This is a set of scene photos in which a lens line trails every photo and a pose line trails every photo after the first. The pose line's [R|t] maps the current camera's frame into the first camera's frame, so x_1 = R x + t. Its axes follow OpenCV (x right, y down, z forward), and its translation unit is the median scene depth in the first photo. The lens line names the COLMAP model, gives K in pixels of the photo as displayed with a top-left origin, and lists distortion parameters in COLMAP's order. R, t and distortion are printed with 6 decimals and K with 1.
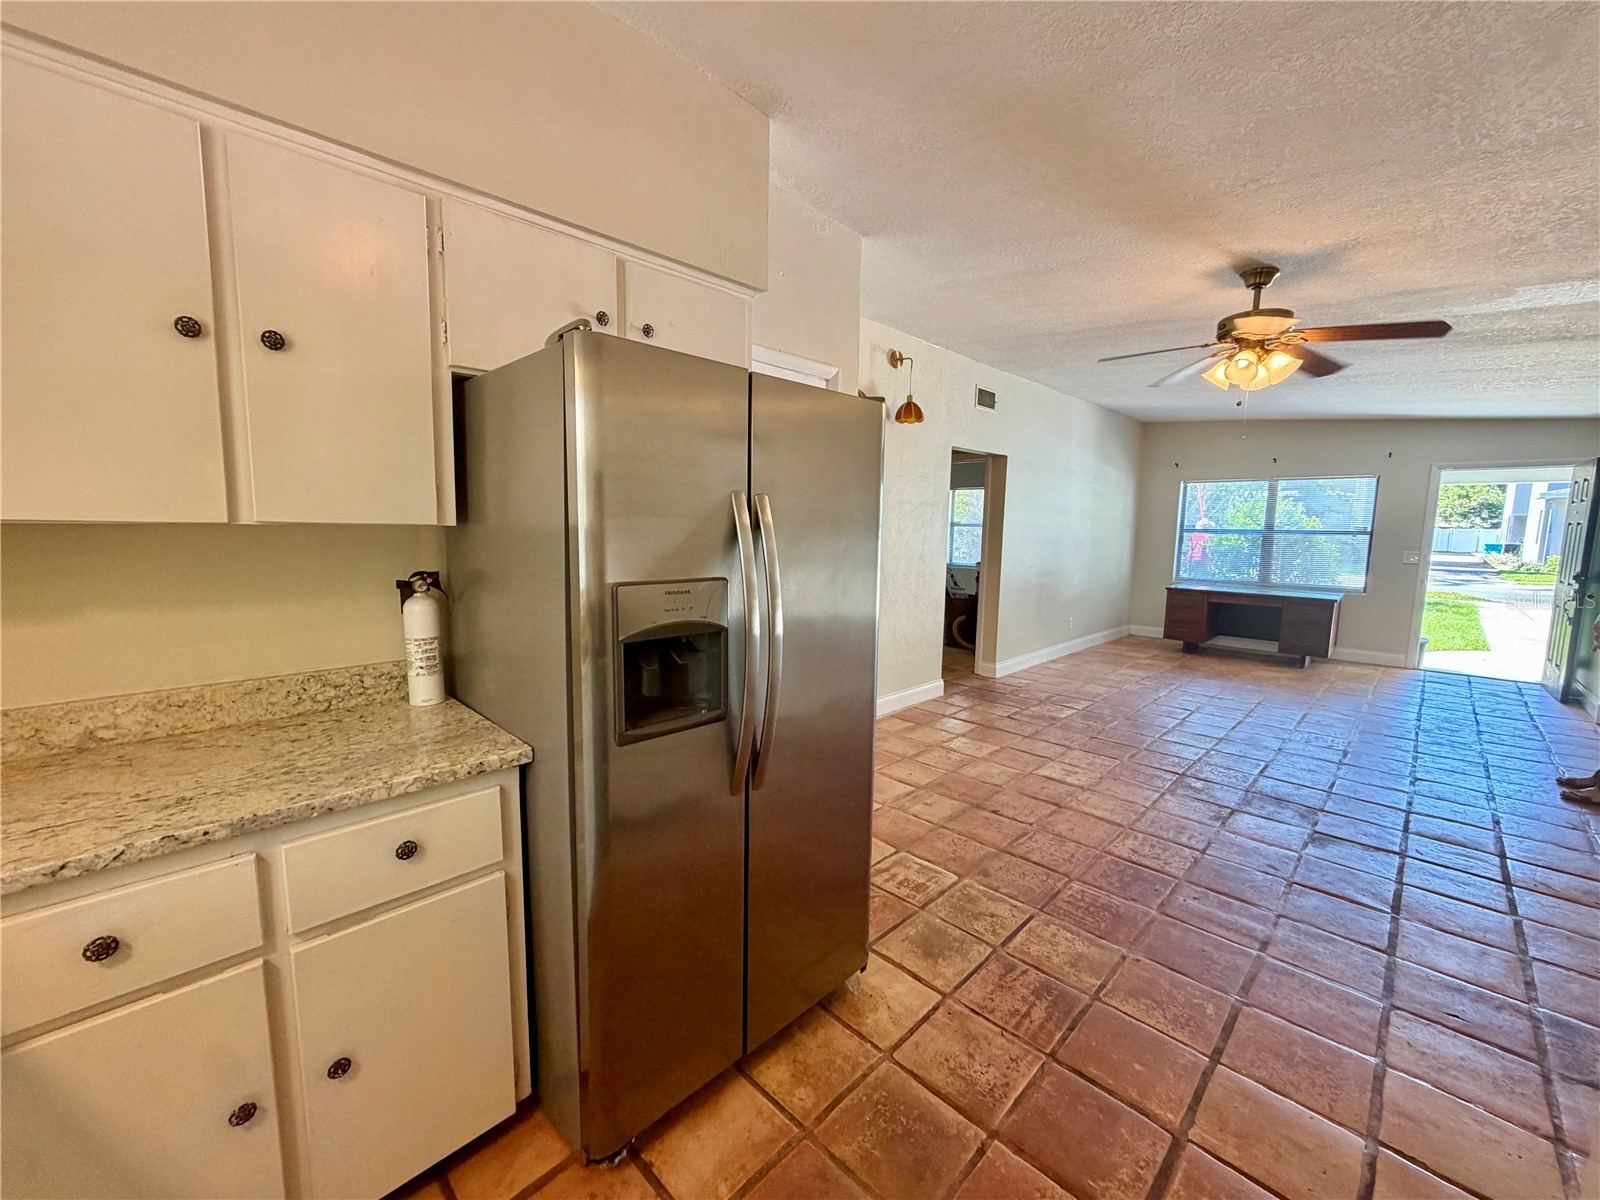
lens RADIAL K [[637.8, 0, 796.5], [0, 637.8, 597.3], [0, 0, 1]] dist [0.000398, -0.000159]
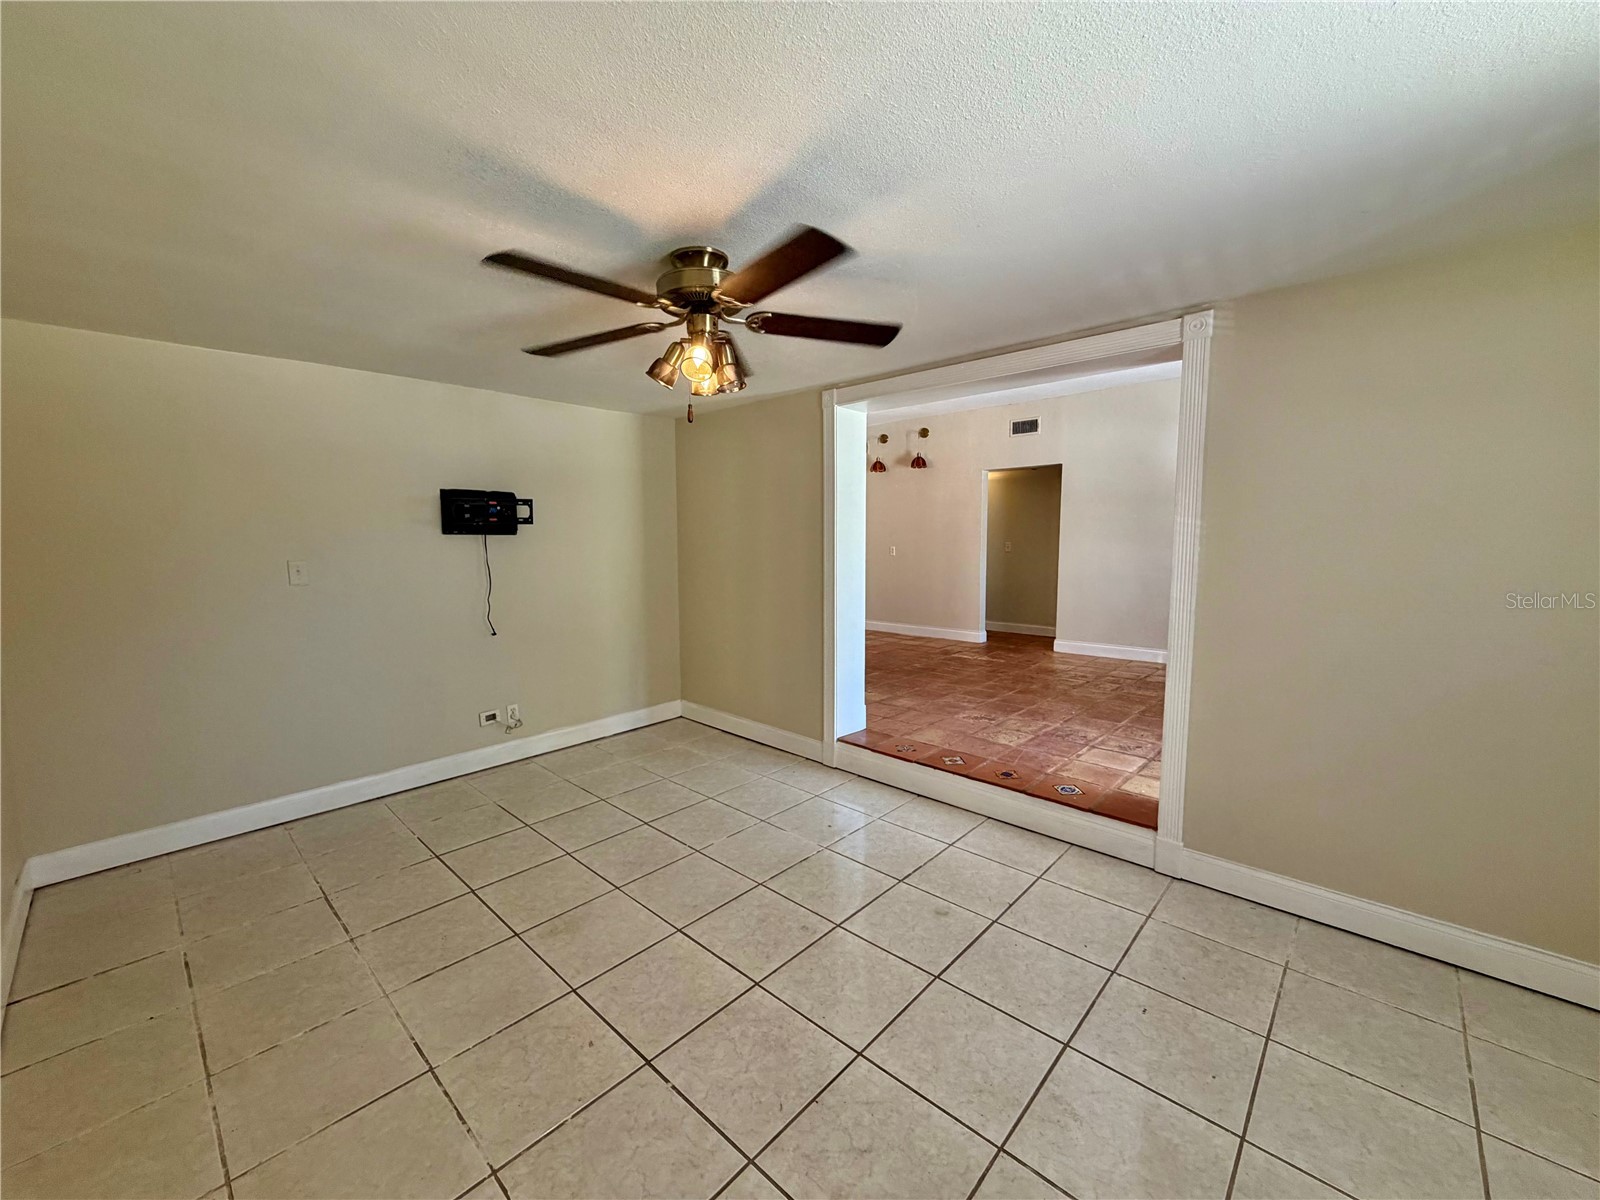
lens RADIAL K [[637.8, 0, 801.3], [0, 637.8, 605.7], [0, 0, 1]] dist [0.000398, -0.000159]
pose [[0.039714, 0.086465, -0.995463, 4.117891], [-0.109599, 0.990615, 0.081672, -0.006178], [0.993182, 0.105858, 0.048818, 1.308547]]
